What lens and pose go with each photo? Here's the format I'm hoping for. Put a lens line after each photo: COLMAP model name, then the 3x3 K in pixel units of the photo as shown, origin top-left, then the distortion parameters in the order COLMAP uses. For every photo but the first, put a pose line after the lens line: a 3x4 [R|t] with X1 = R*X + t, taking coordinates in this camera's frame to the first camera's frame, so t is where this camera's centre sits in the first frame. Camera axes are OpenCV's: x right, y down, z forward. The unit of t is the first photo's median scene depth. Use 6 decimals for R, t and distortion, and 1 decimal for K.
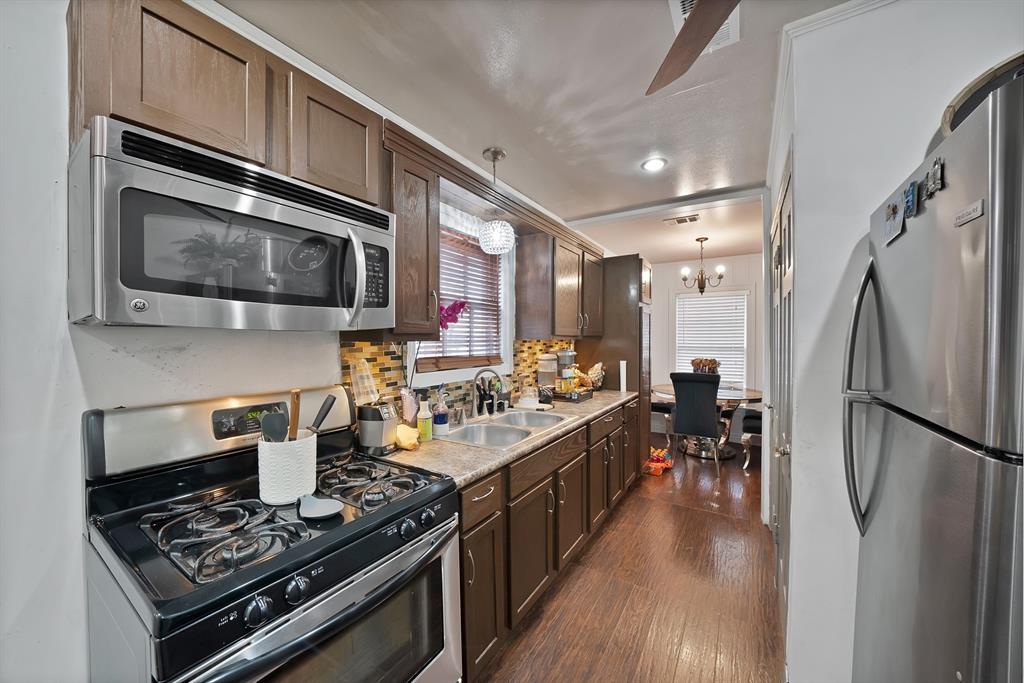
lens RADIAL K [[364.0, 0, 505.6], [0, 364.0, 345.4], [0, 0, 1]] dist [-0.026425, 0.000186]
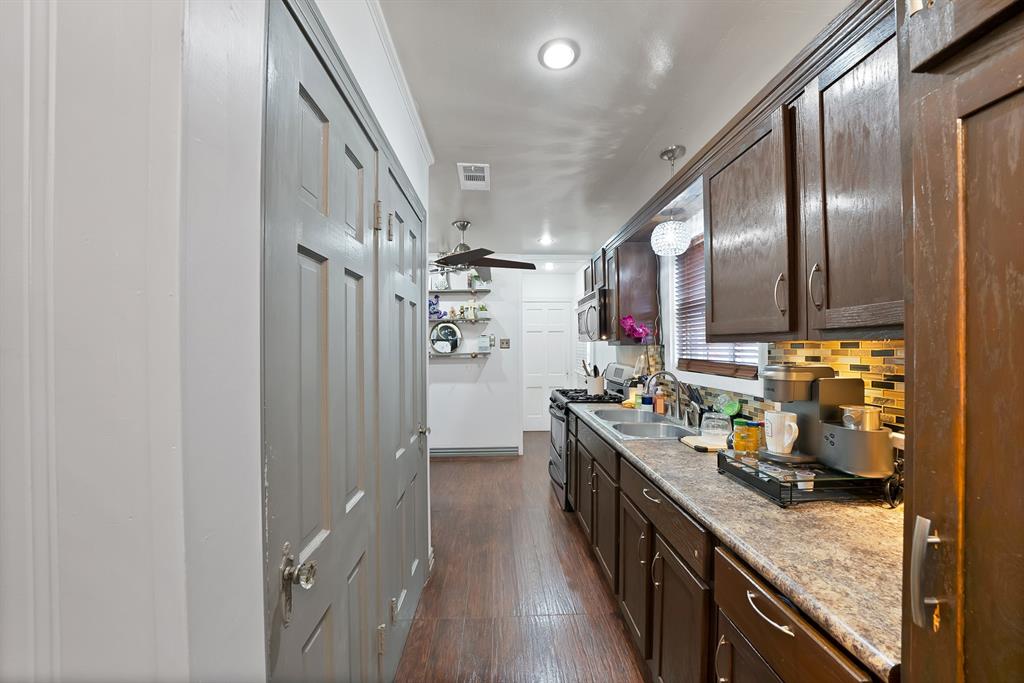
lens RADIAL K [[364.0, 0, 505.6], [0, 364.0, 345.4], [0, 0, 1]] dist [-0.026425, 0.000186]
pose [[-0.815197, 0.003592, -0.579172, 0.896527], [-0.003170, 0.999938, 0.010663, -0.019458], [0.579175, 0.010529, -0.815136, 1.537489]]
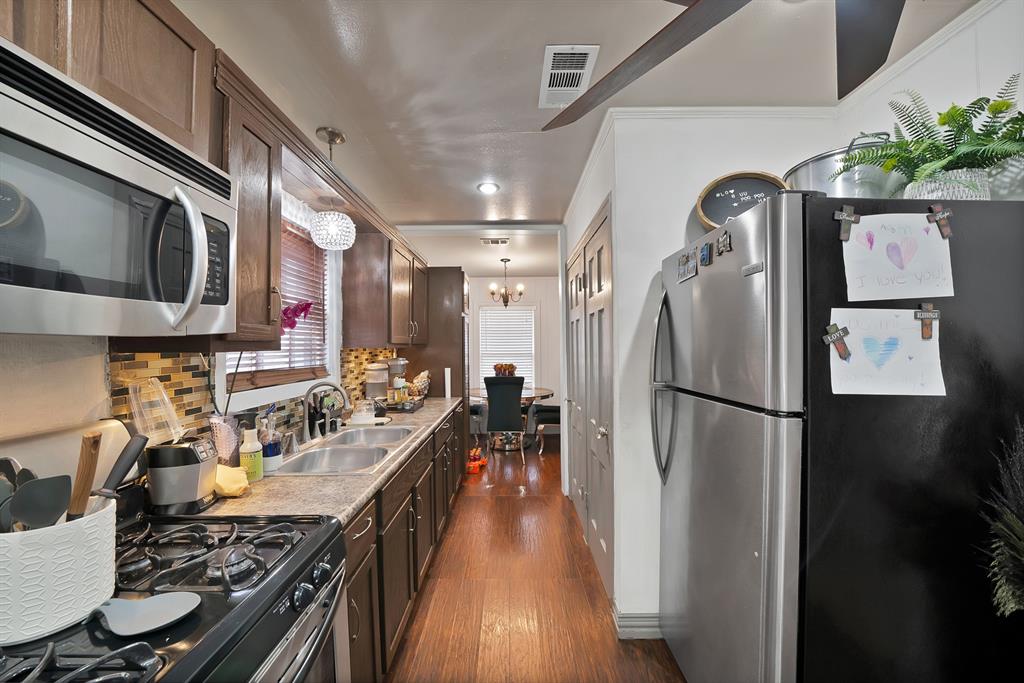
lens RADIAL K [[364.0, 0, 505.6], [0, 364.0, 345.4], [0, 0, 1]] dist [-0.026425, 0.000186]
pose [[0.838007, -0.002784, 0.545652, -0.152909], [0.015008, 0.999726, -0.017949, -0.001208], [-0.545453, 0.023231, 0.837819, 0.057915]]
